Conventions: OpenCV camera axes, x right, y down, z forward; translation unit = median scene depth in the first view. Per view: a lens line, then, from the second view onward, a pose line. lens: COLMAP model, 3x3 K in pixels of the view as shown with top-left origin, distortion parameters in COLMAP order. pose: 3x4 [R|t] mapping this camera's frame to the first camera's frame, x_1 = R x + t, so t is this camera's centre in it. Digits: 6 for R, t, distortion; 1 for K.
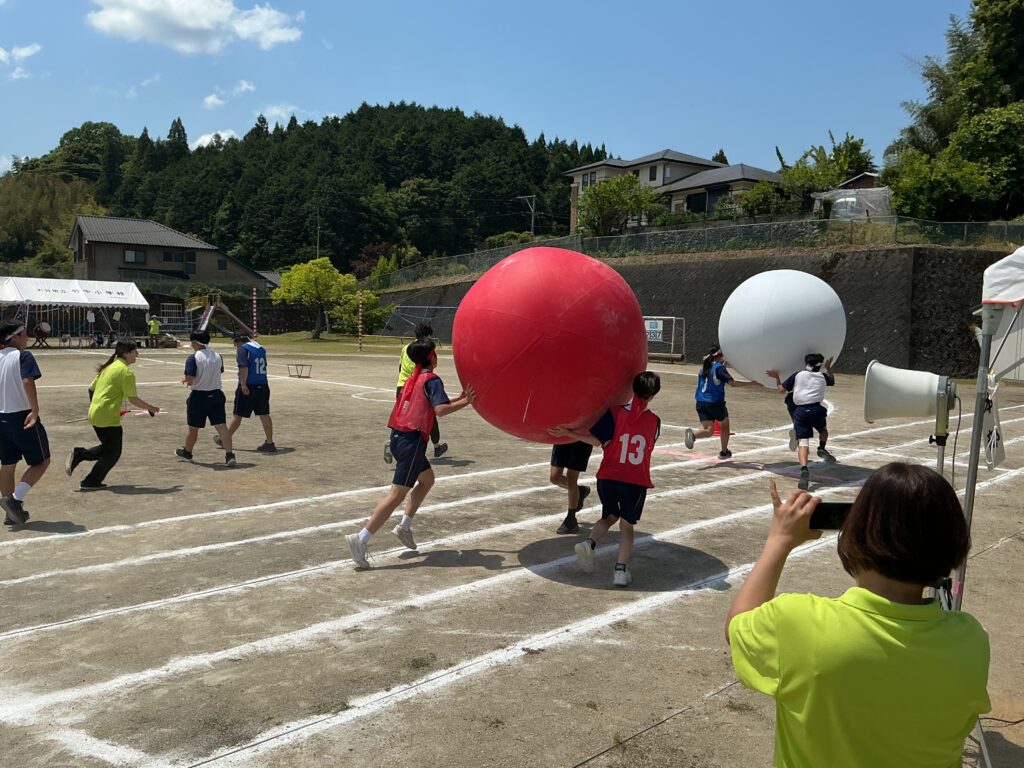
lens RADIAL K [[839.4, 0, 512.0], [0, 839.4, 384.0], [0, 0, 1]] dist [0.153109, -0.318207]
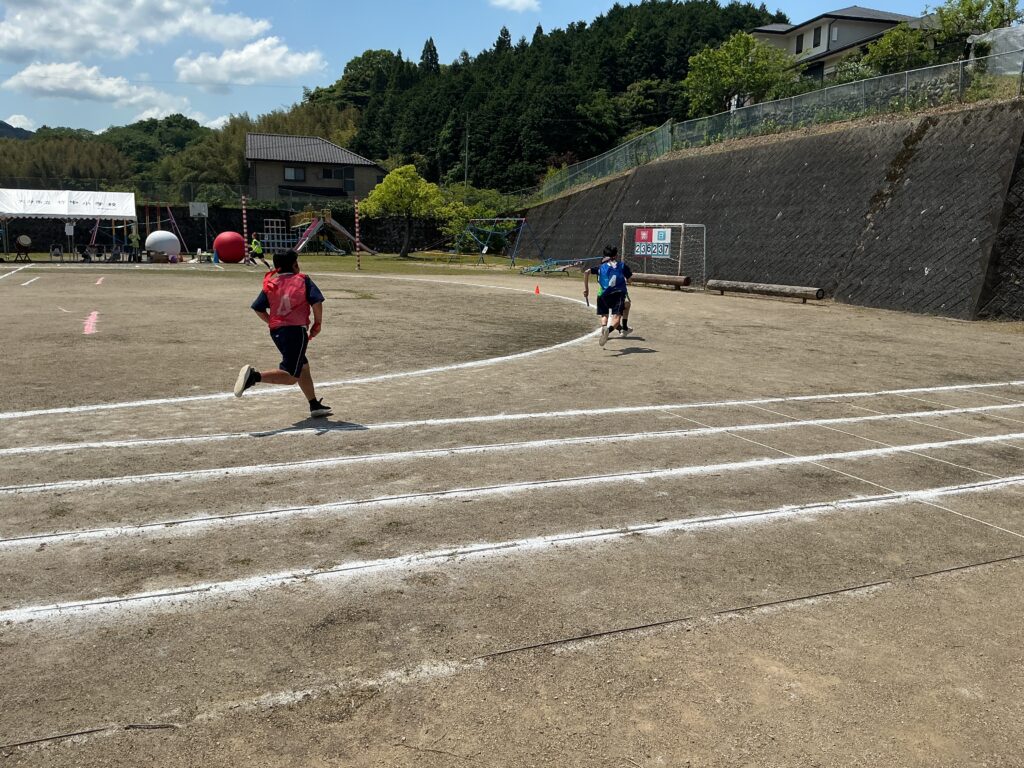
lens RADIAL K [[839.4, 0, 512.0], [0, 839.4, 384.0], [0, 0, 1]] dist [0.153109, -0.318207]
pose [[0.938951, 0.054040, -0.339781, 0.085659], [-0.023227, 0.995291, 0.094108, -0.002521], [0.343266, -0.080471, 0.935785, 0.078063]]
